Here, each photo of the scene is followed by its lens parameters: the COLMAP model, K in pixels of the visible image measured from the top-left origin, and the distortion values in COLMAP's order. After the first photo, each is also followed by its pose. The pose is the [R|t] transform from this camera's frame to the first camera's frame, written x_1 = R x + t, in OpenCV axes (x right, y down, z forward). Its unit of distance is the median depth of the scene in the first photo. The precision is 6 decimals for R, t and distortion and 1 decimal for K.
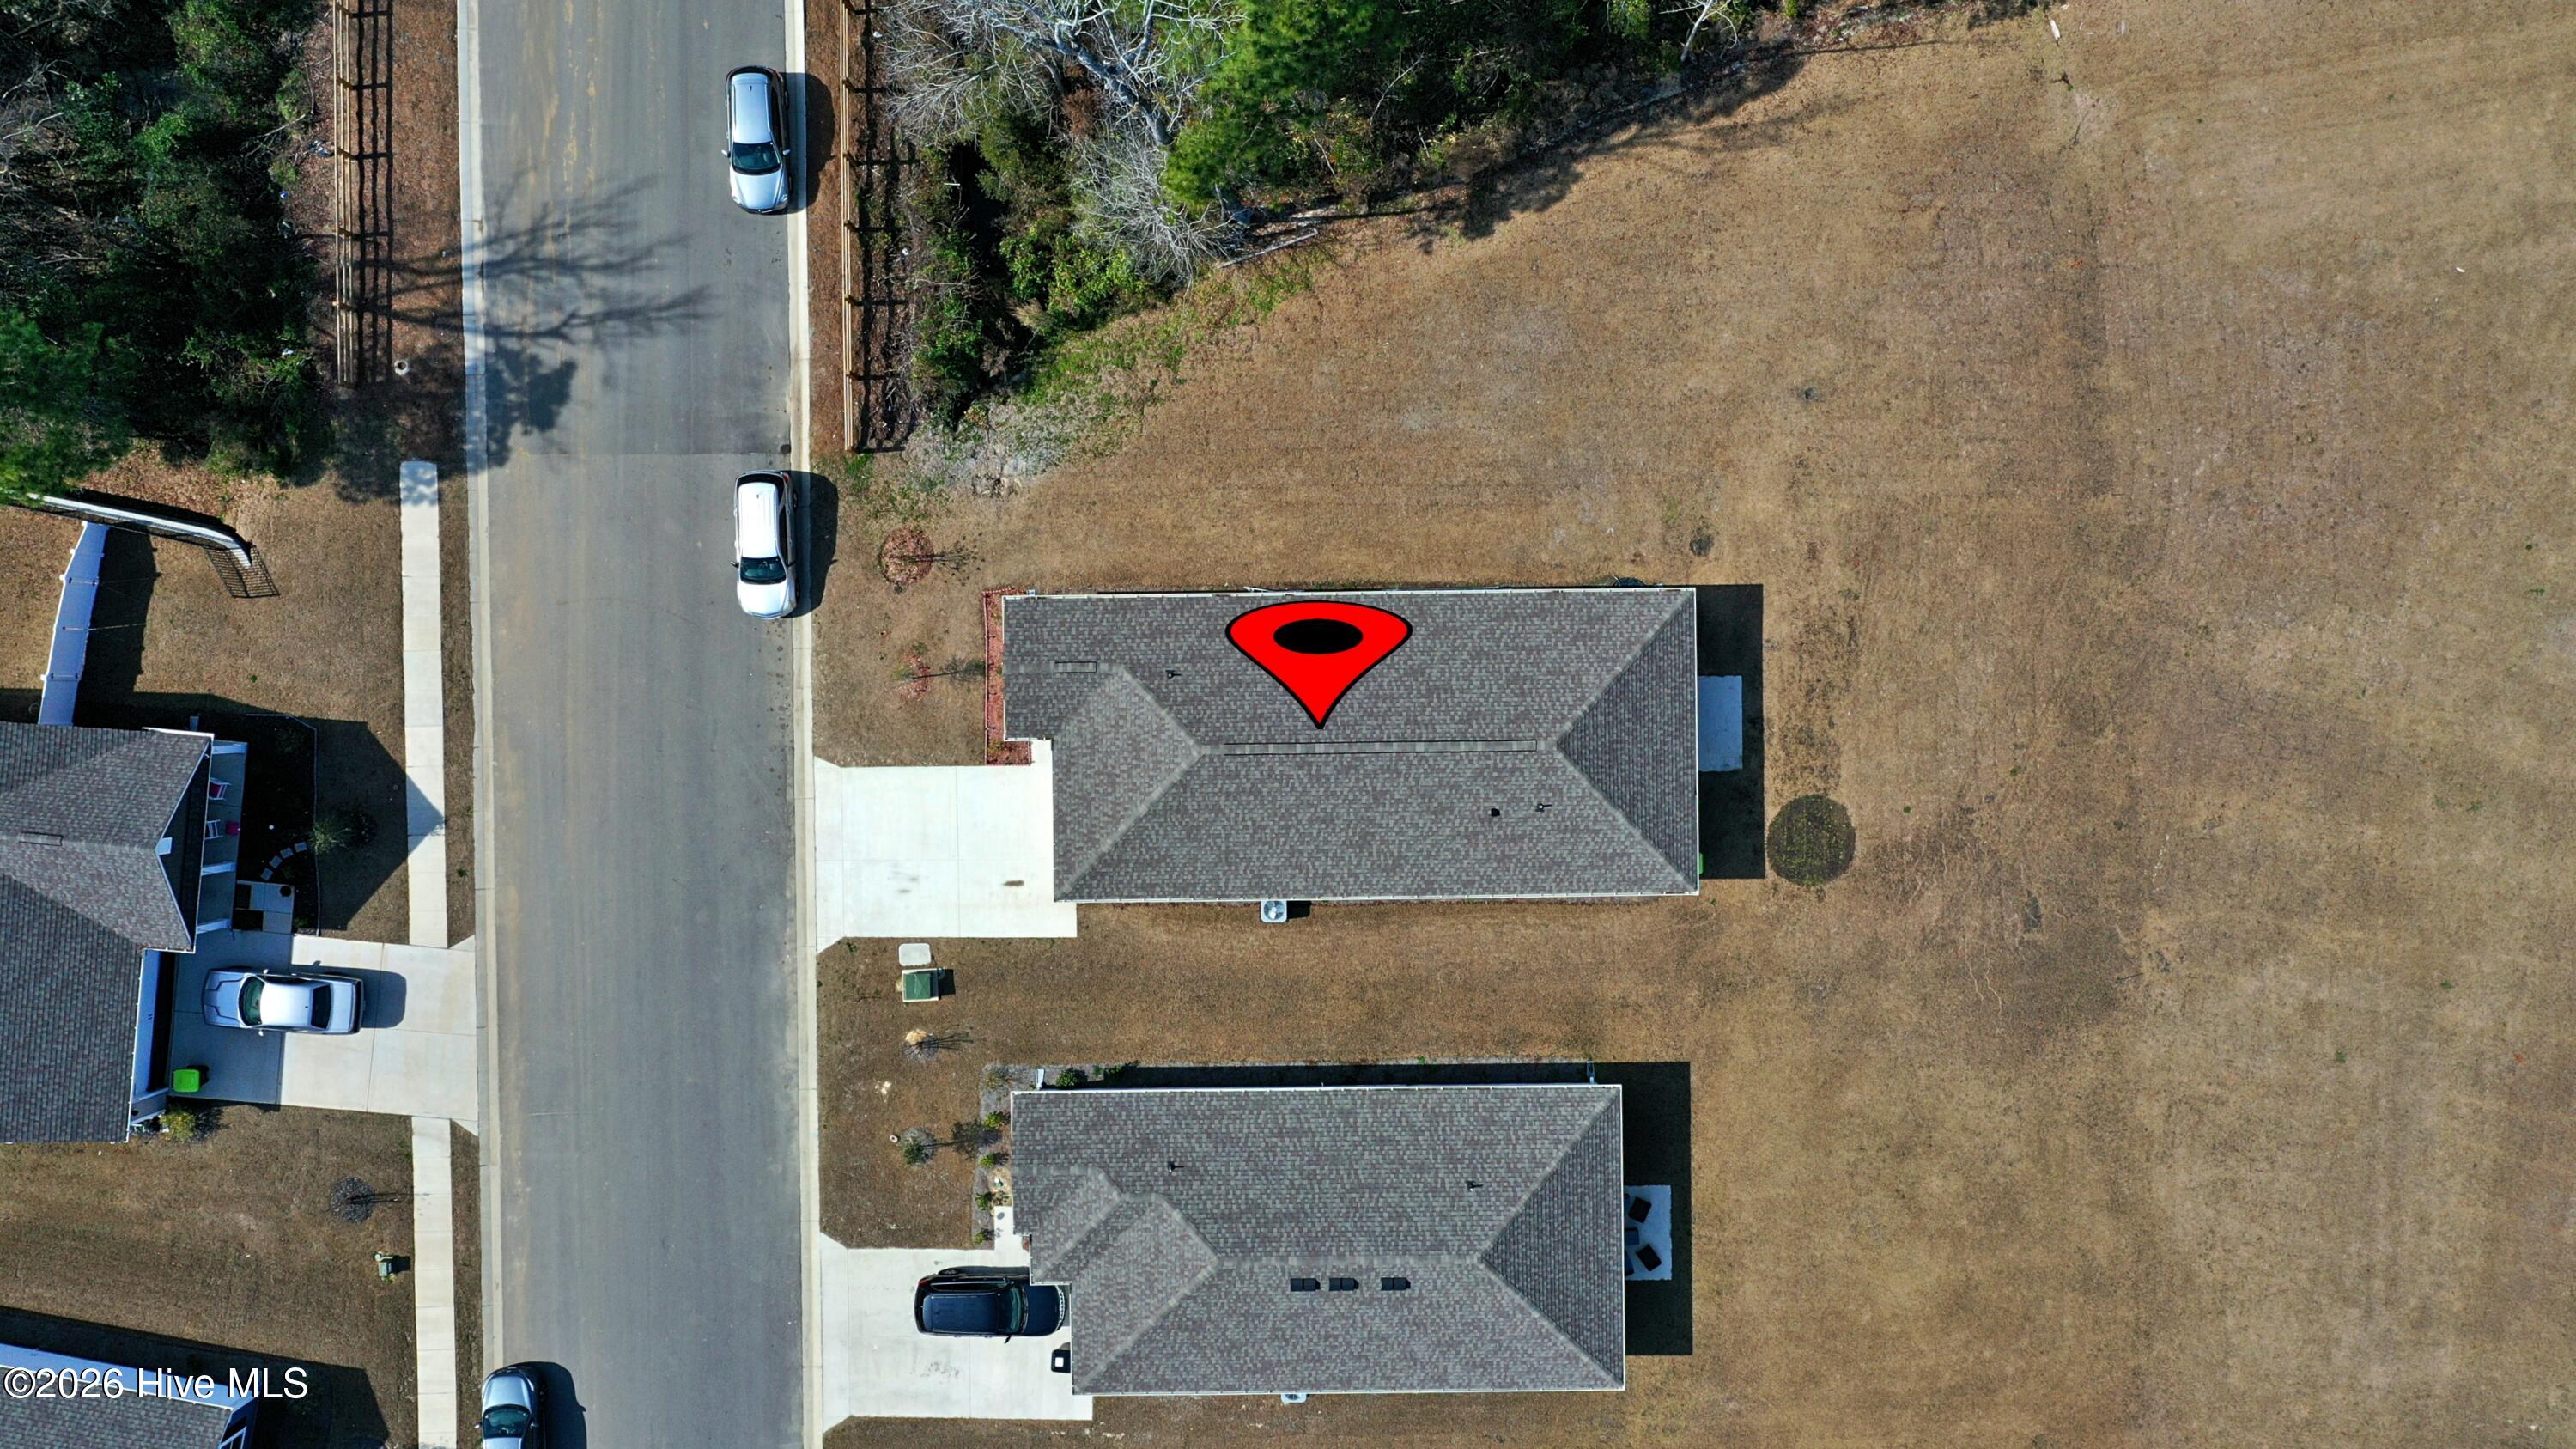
lens RADIAL K [[2029.0, 0, 1281.9], [0, 2029.0, 717.0], [0, 0, 1]] dist [0.002380, -0.001383]
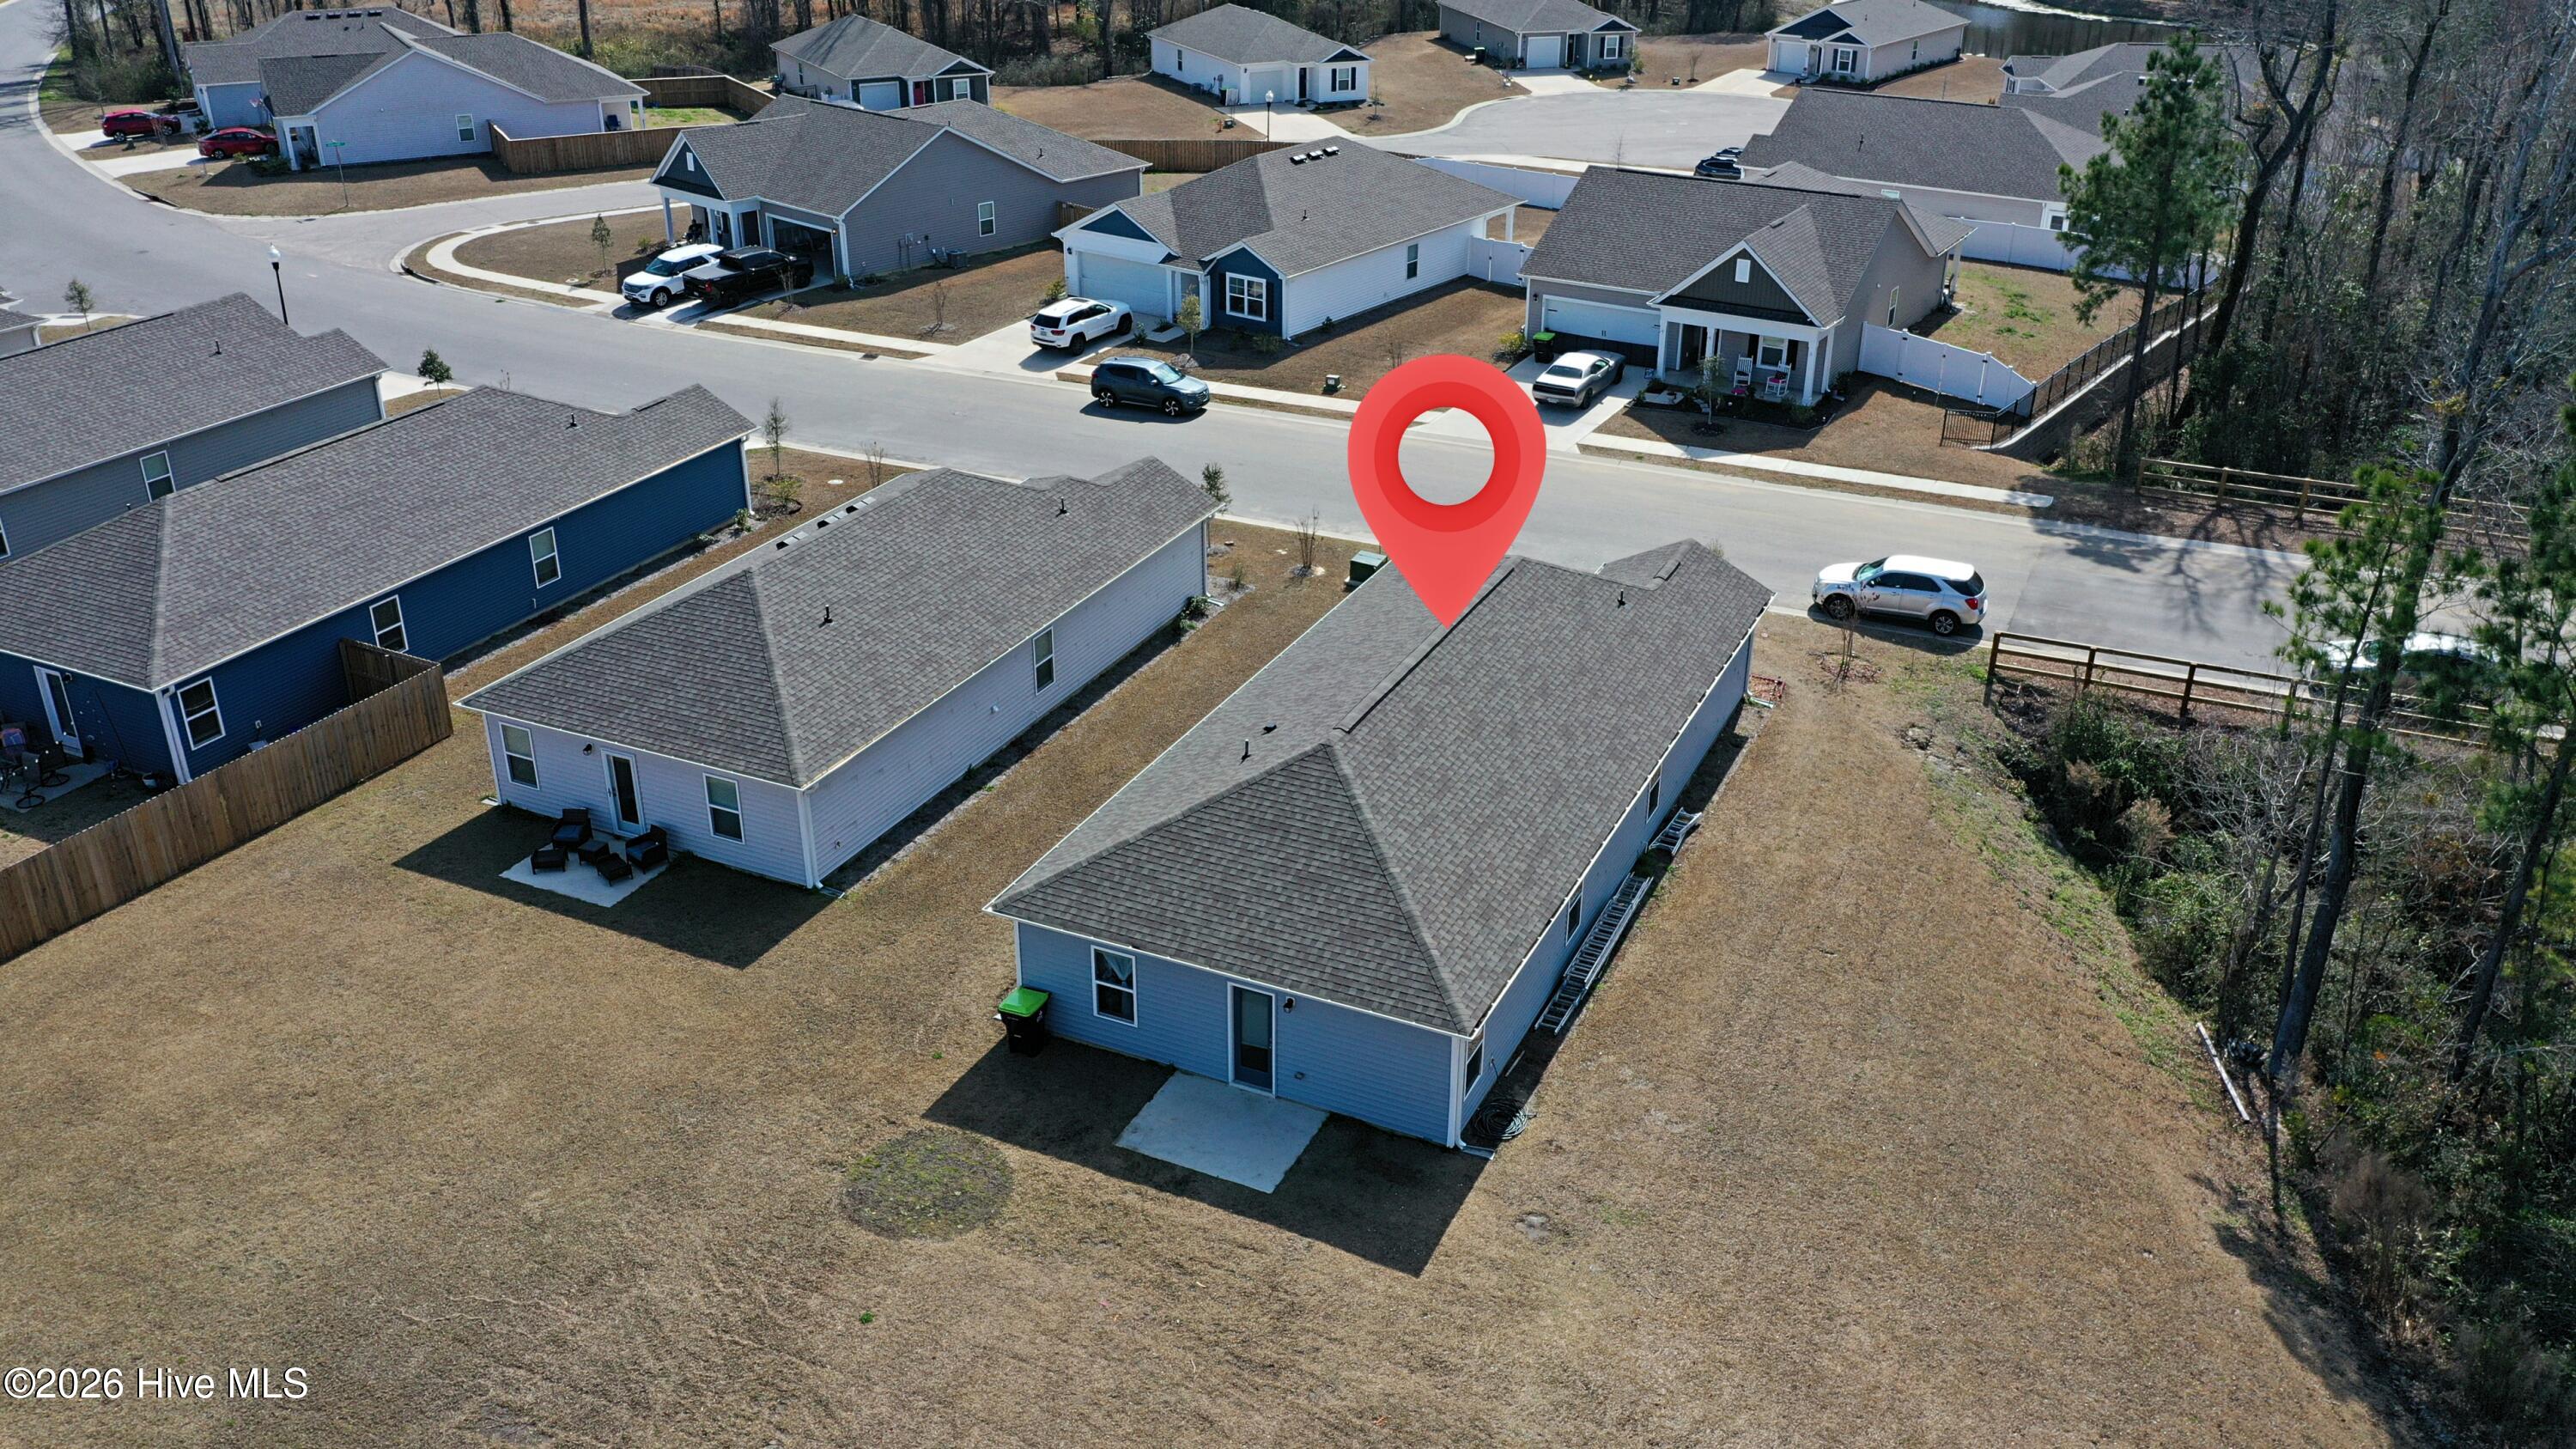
lens RADIAL K [[2029.0, 0, 1281.9], [0, 2029.0, 717.0], [0, 0, 1]] dist [0.002380, -0.001383]
pose [[-0.440688, 0.406535, -0.800327, 0.580493], [-0.897566, -0.212506, 0.386286, -0.193785], [-0.013035, 0.888578, 0.458541, 0.642167]]
